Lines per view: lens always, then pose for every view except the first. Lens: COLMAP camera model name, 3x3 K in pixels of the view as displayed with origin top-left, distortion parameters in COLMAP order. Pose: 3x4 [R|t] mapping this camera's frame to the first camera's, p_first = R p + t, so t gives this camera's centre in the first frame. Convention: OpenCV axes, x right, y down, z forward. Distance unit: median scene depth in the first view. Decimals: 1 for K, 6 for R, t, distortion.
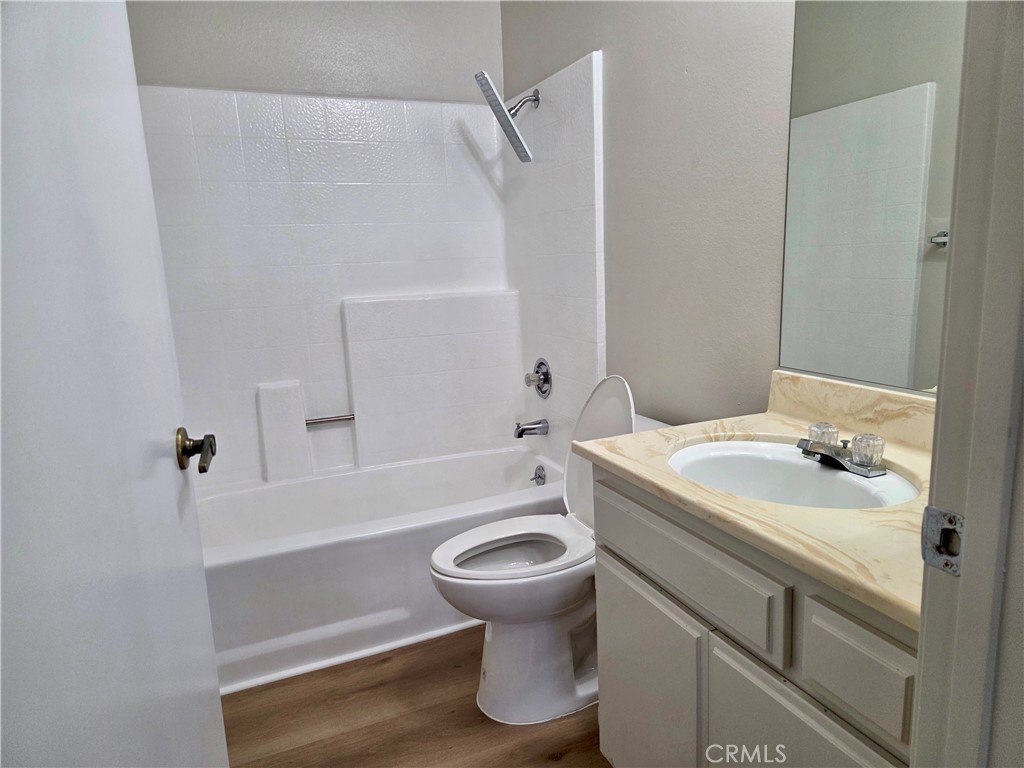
lens RADIAL K [[683.1, 0, 504.2], [0, 683.1, 383.7], [0, 0, 1]] dist [0.067642, -0.045393]
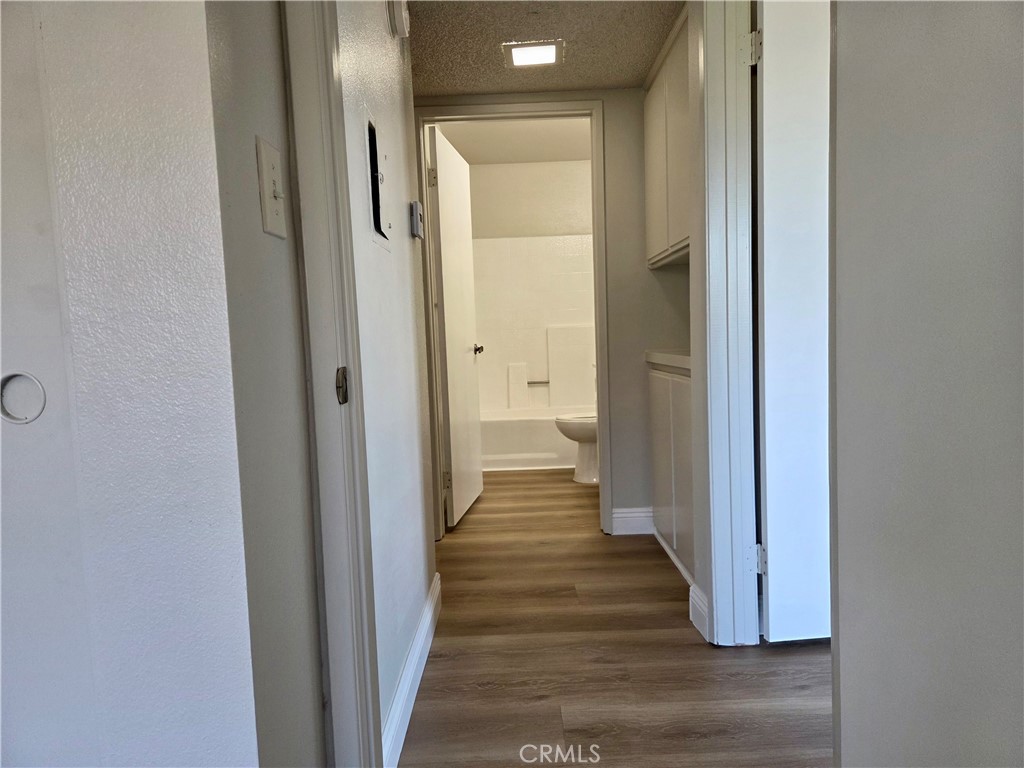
lens RADIAL K [[683.1, 0, 504.2], [0, 683.1, 383.7], [0, 0, 1]] dist [0.067642, -0.045393]
pose [[0.917167, 0.040613, -0.396429, 0.503374], [-0.077193, 0.994057, -0.076755, 0.234748], [0.390956, 0.100998, 0.914851, -1.009658]]
